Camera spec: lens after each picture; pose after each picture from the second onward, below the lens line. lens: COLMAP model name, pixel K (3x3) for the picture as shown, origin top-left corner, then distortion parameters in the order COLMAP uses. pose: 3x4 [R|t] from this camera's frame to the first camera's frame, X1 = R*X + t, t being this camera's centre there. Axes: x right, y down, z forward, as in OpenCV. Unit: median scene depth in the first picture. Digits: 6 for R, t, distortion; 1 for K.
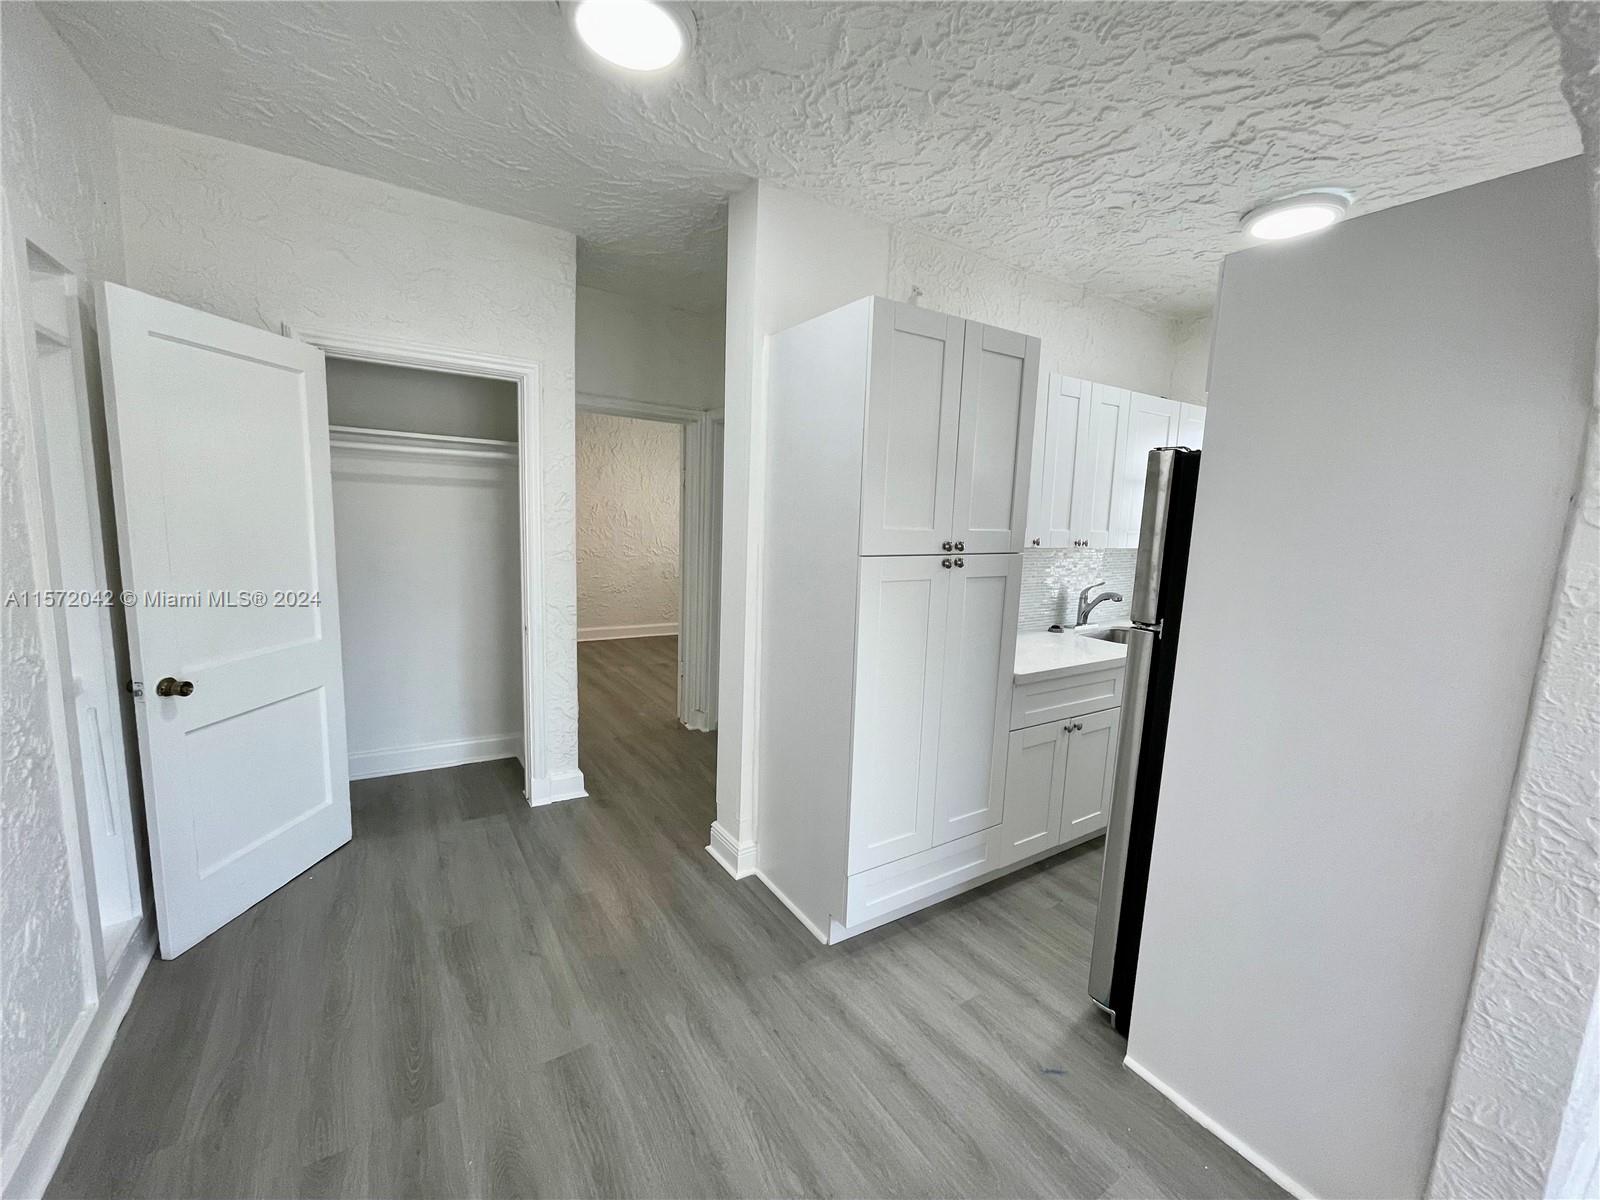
lens RADIAL K [[651.9, 0, 796.2], [0, 651.9, 593.8], [0, 0, 1]] dist [-0.000442, 0.000670]
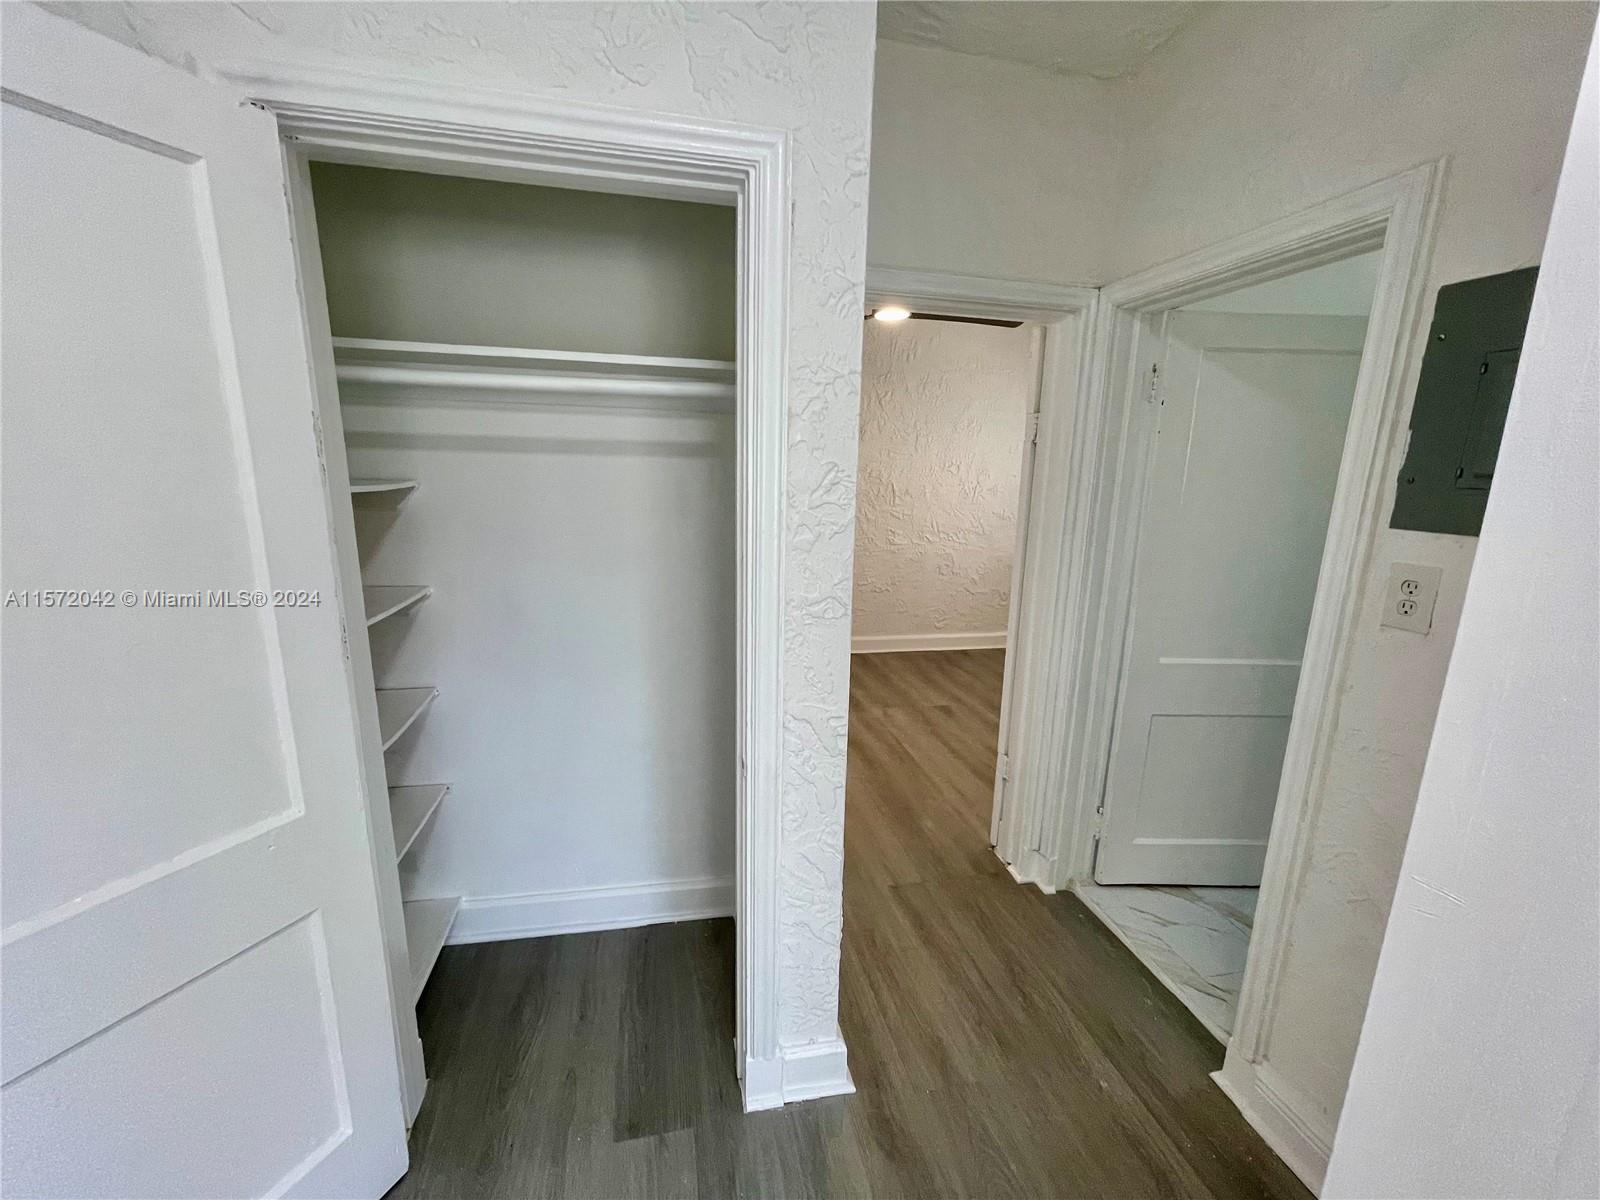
lens RADIAL K [[651.9, 0, 794.3], [0, 651.9, 595.4], [0, 0, 1]] dist [-0.000442, 0.000670]
pose [[0.934790, 0.051127, -0.351501, -0.207662], [-0.031315, 0.997596, 0.061823, -0.088046], [0.353817, -0.046785, 0.934144, 0.543638]]
